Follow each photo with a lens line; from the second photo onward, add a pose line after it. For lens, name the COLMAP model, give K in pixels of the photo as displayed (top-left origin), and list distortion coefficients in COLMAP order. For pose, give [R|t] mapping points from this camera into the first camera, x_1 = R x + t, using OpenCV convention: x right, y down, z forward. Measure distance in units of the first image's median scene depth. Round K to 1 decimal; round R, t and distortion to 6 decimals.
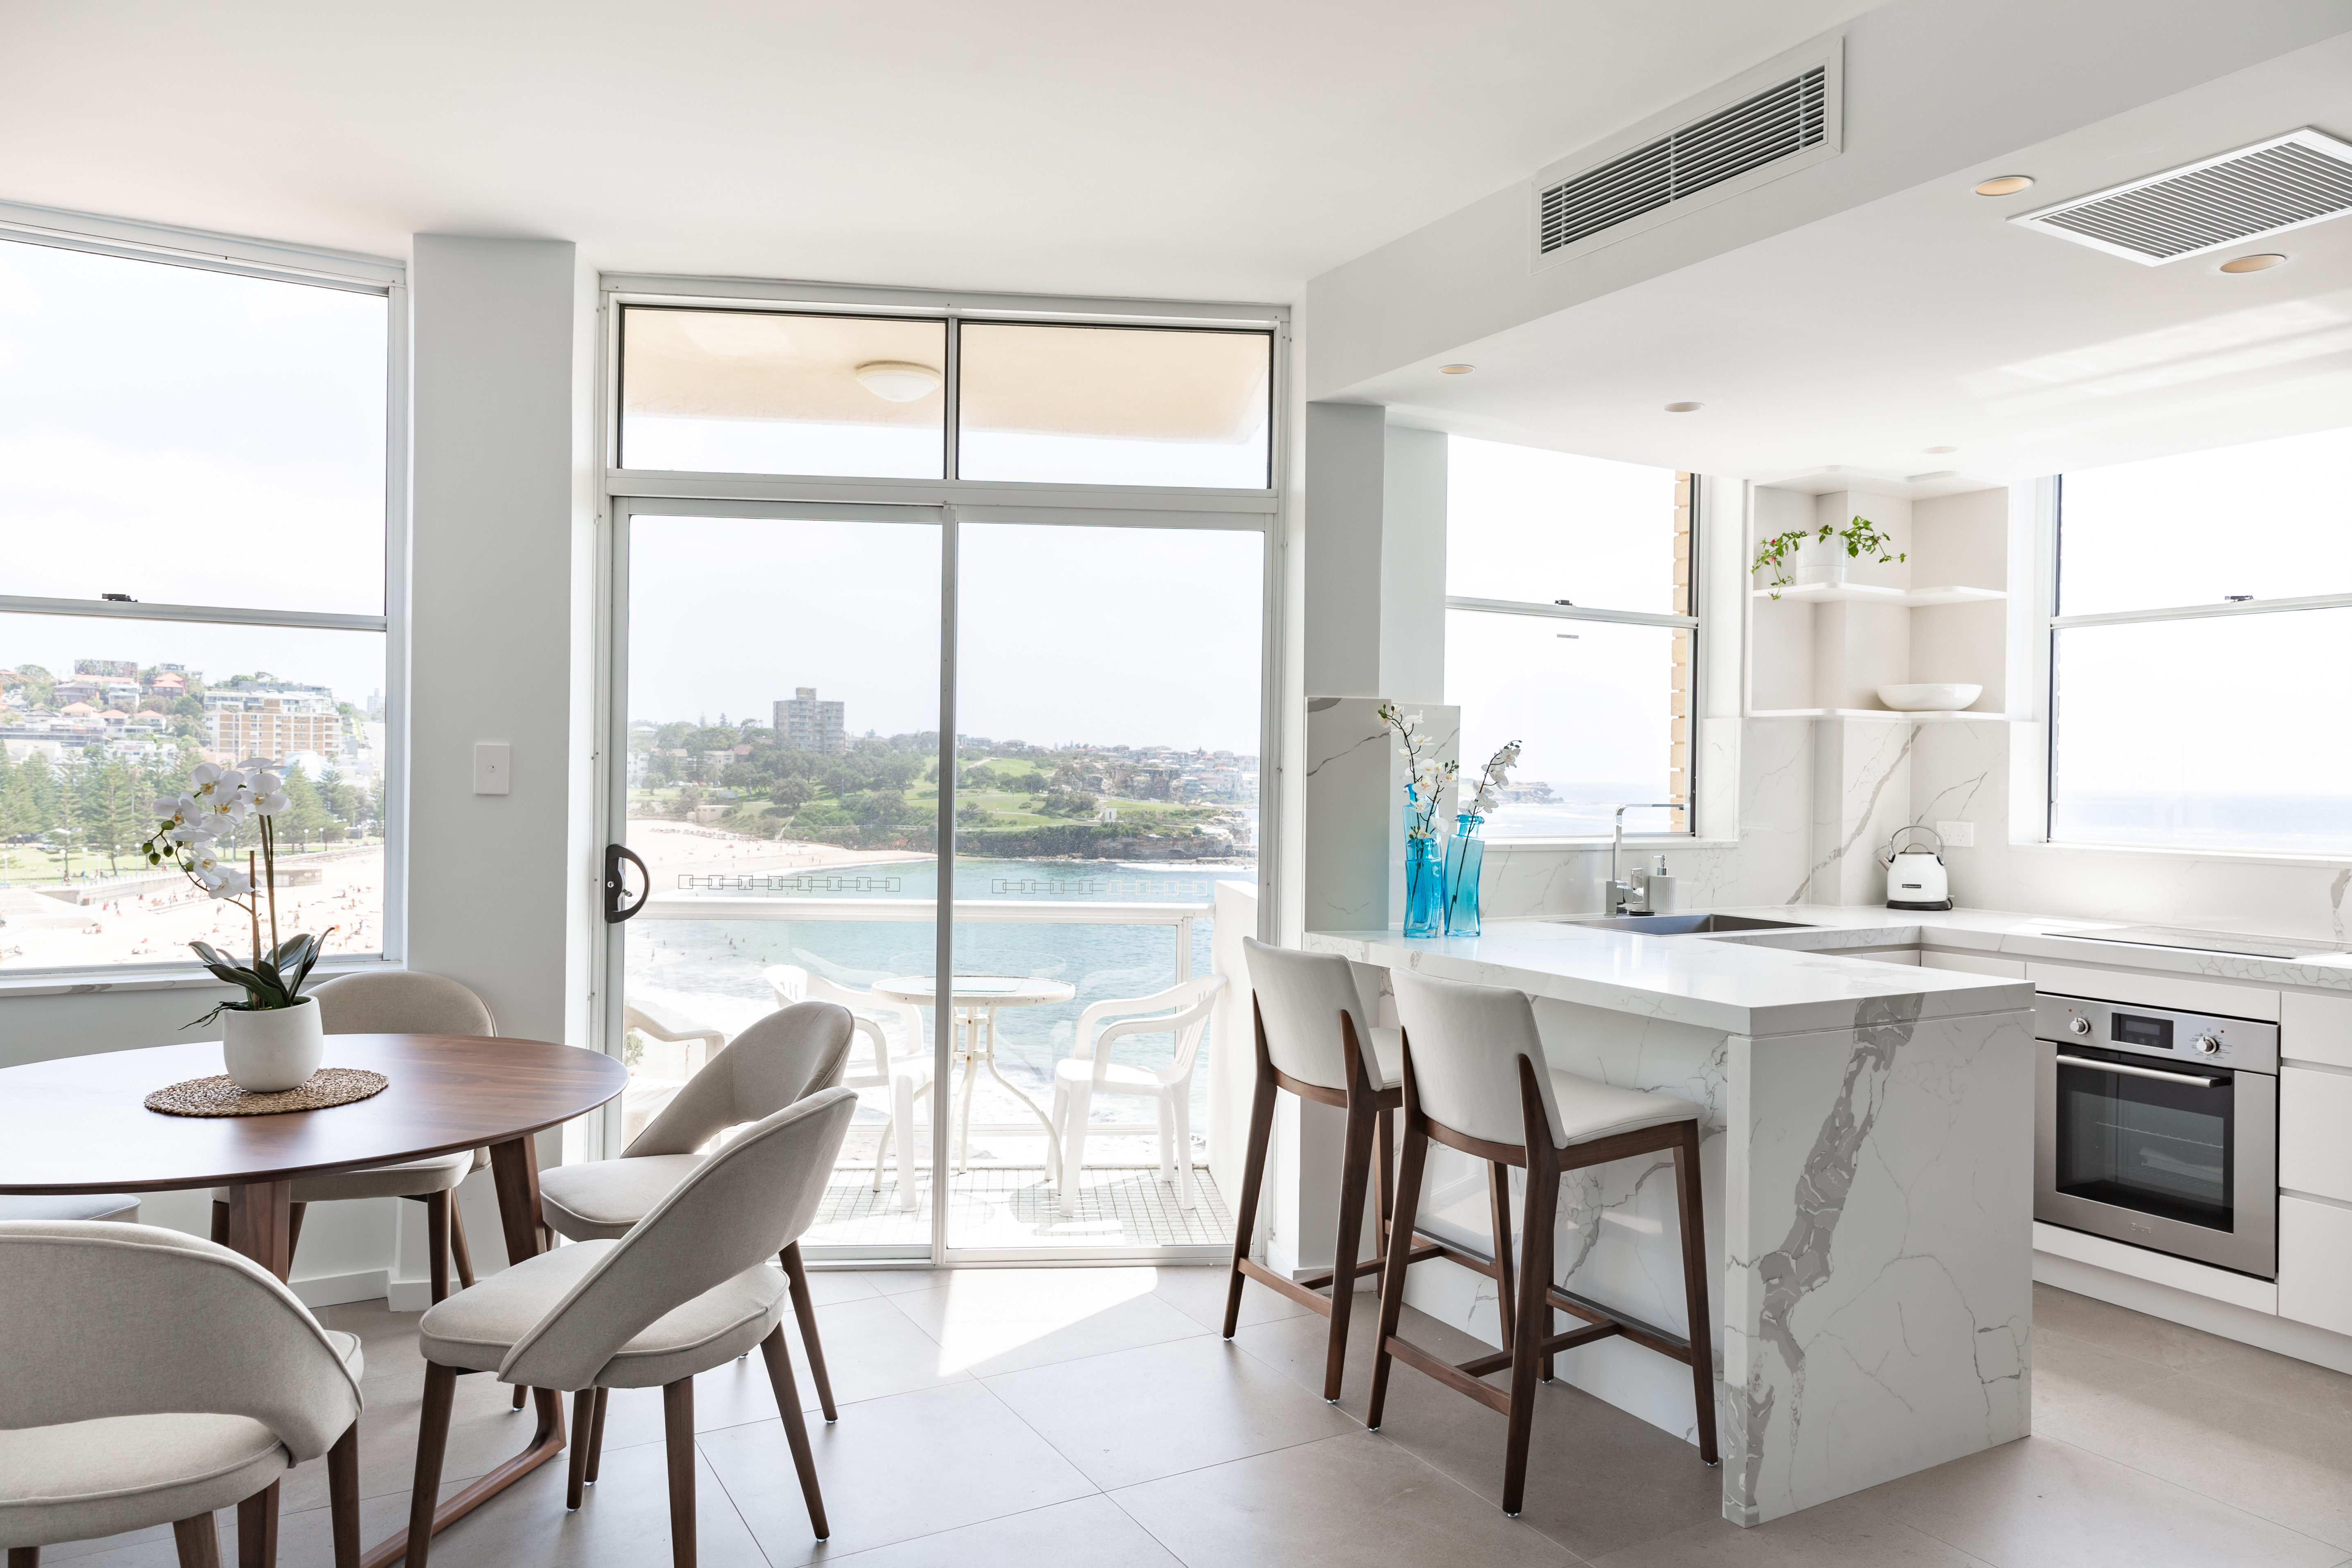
lens RADIAL K [[1649.8, 0, 1187.8], [0, 1649.8, 779.1], [0, 0, 1]] dist [0.030724, 0.001101]
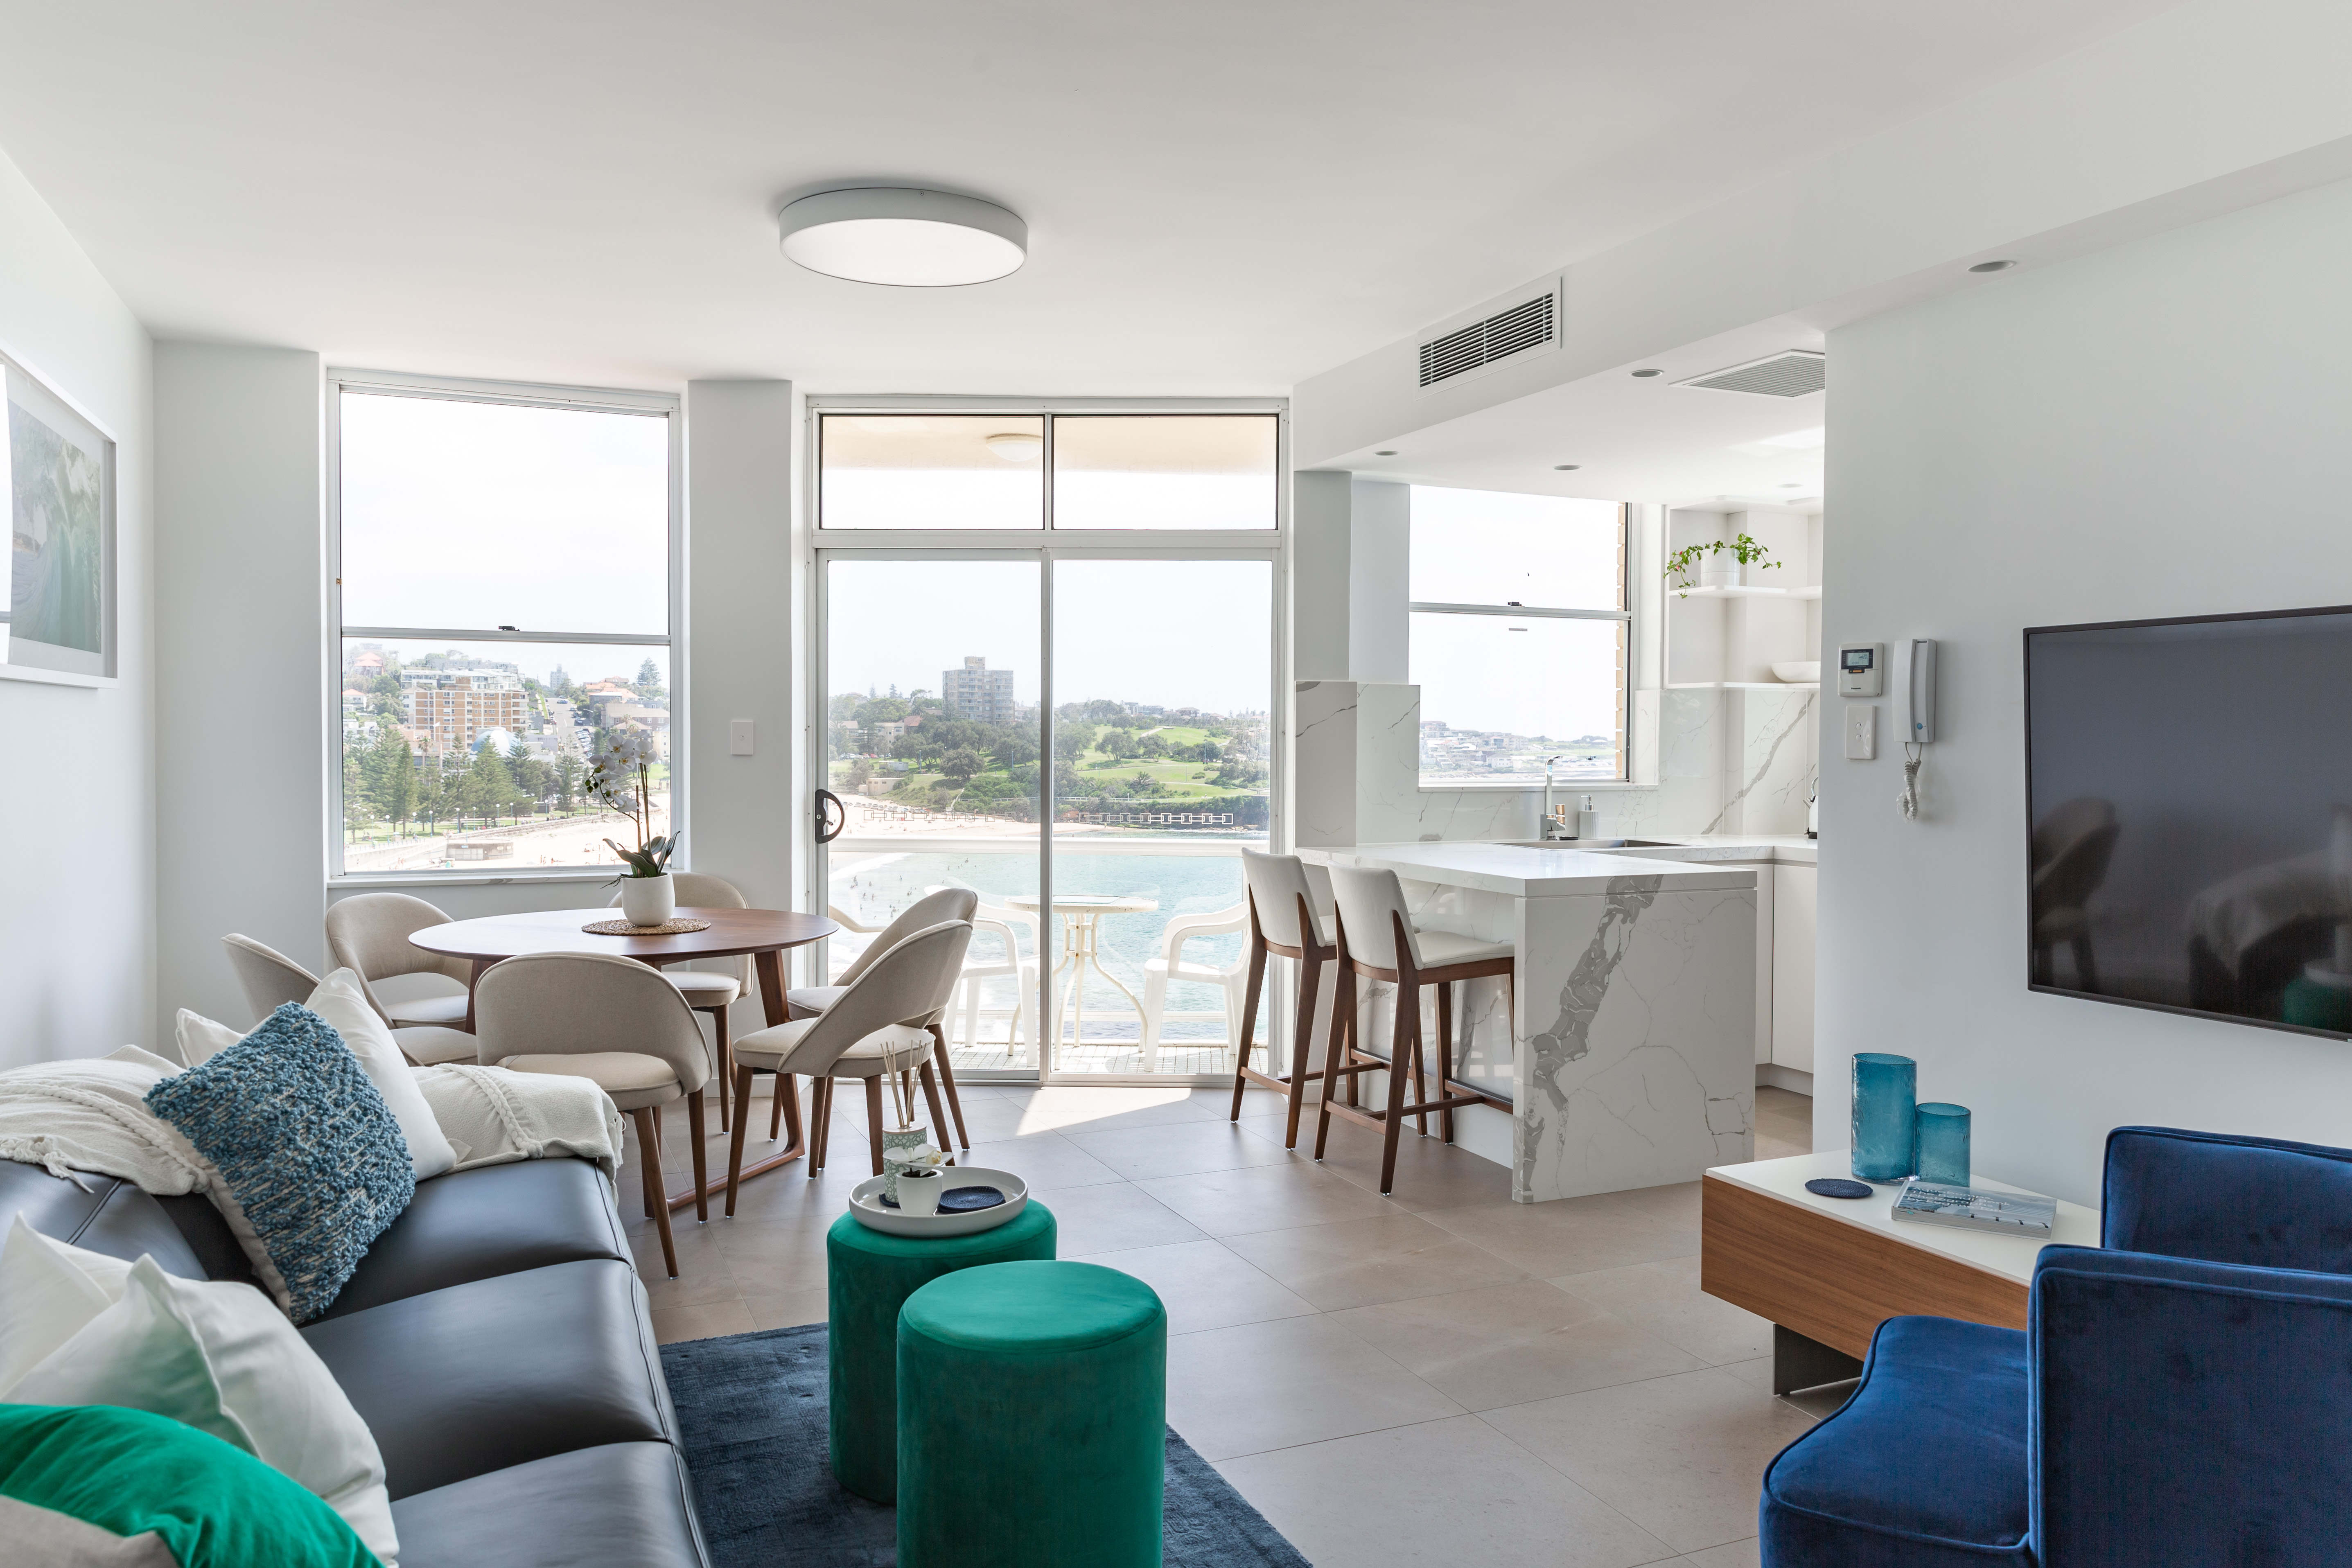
lens RADIAL K [[1724.4, 0, 1172.8], [0, 1724.4, 781.5], [0, 0, 1]] dist [0.005116, 0.001292]
pose [[0.993524, -0.007290, -0.113391, 0.133536], [0.009543, 0.999767, 0.019341, 0.006345], [0.113224, -0.020298, 0.993362, -0.472975]]
